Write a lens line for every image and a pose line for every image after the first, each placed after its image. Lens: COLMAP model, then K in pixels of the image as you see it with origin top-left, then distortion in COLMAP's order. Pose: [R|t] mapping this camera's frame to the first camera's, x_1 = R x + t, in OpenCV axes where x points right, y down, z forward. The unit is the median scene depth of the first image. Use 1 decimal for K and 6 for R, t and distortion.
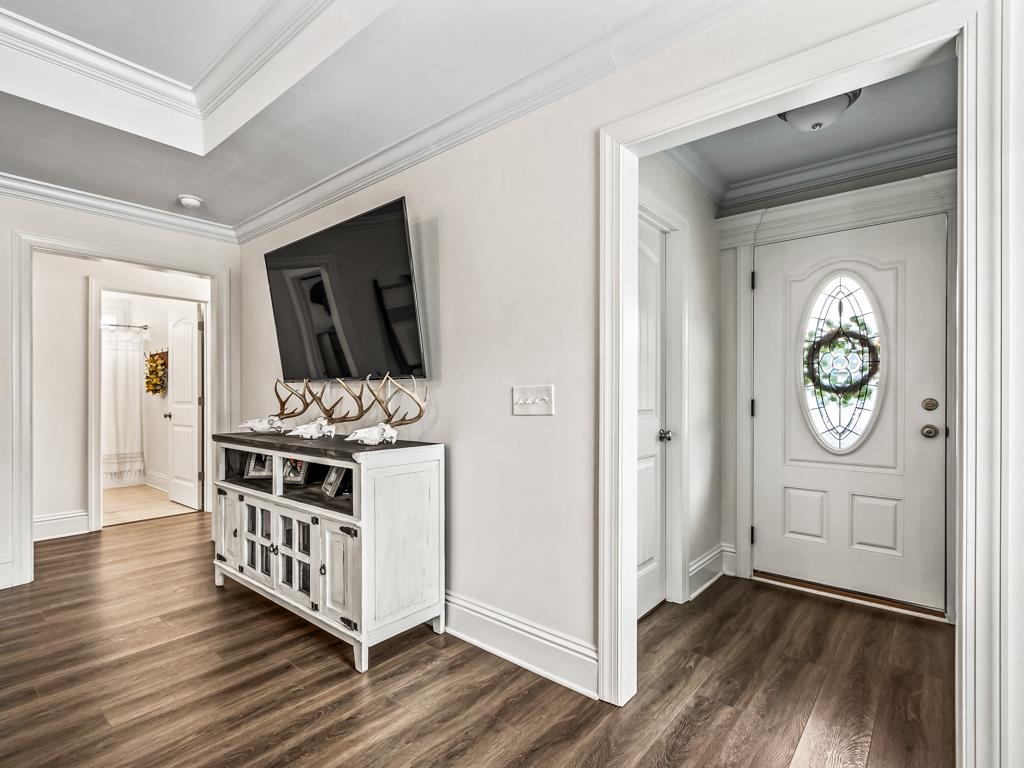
lens RADIAL K [[505.0, 0, 516.4], [0, 505.0, 394.4], [0, 0, 1]] dist [0.009856, -0.002266]
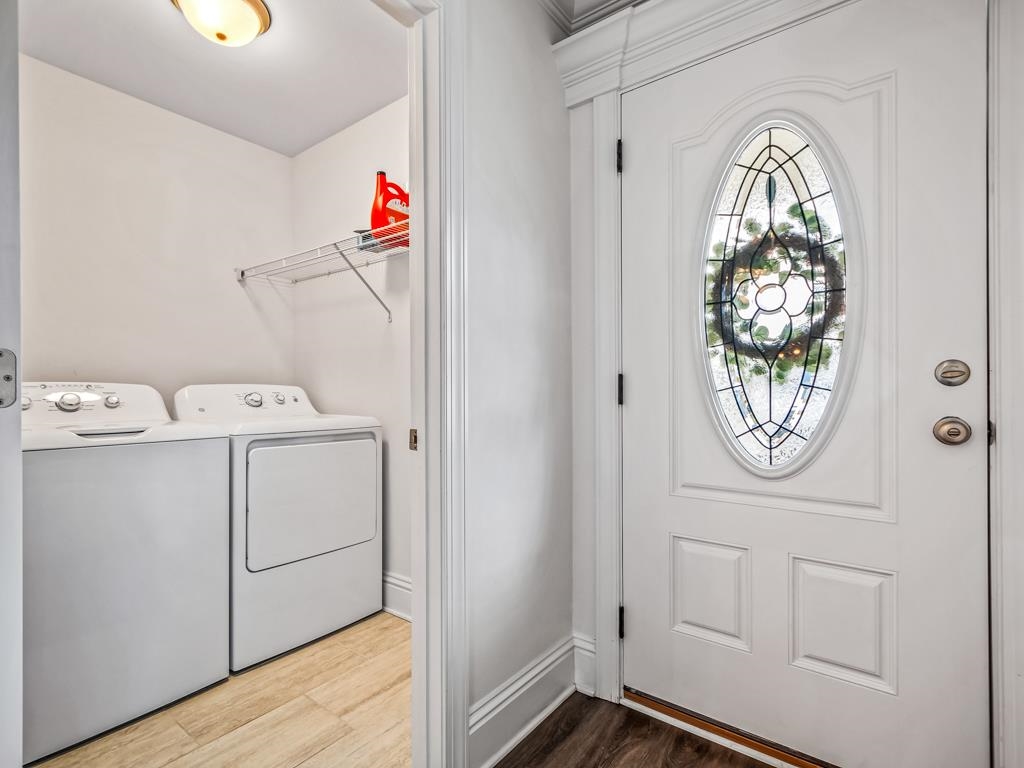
lens RADIAL K [[505.0, 0, 509.0], [0, 505.0, 391.8], [0, 0, 1]] dist [0.009856, -0.002266]
pose [[0.998537, -0.002447, 0.054016, 0.346444], [0.002793, 0.999976, -0.006332, 0.034655], [-0.053999, 0.006474, 0.998520, 0.503343]]
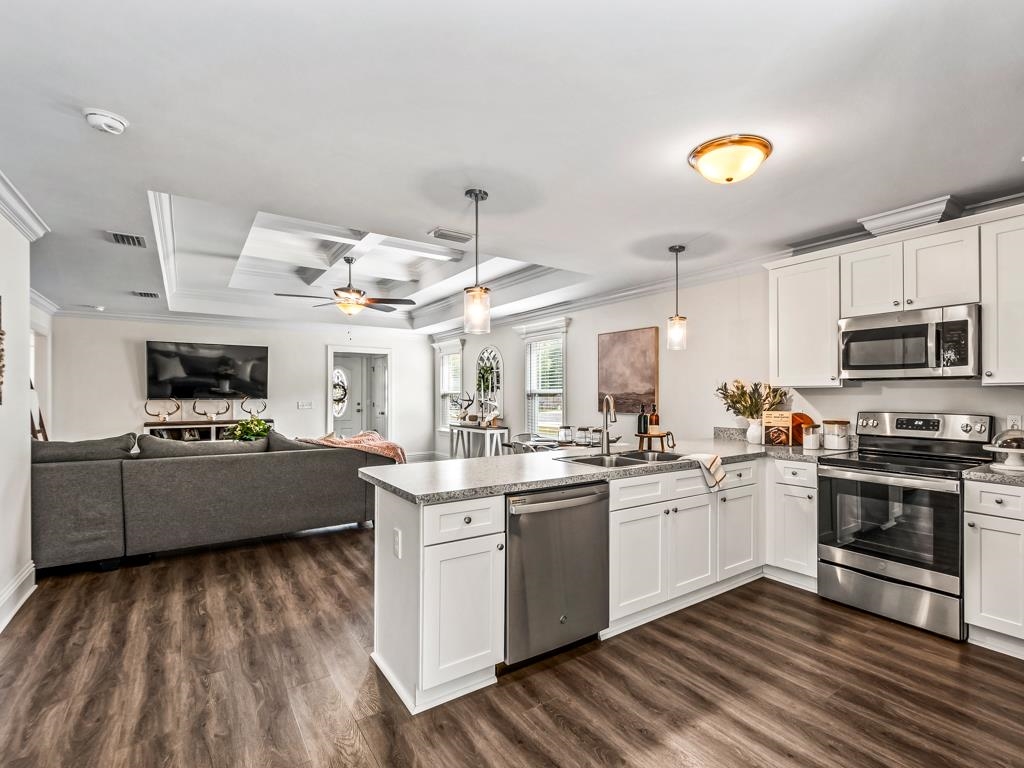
lens RADIAL K [[505.0, 0, 568.7], [0, 505.0, 388.5], [0, 0, 1]] dist [0.009856, -0.002266]
pose [[0.221974, 0.009902, 0.975002, -2.530798], [0.002450, 0.999940, -0.010713, -0.051746], [-0.975049, 0.004767, 0.221937, -1.420676]]
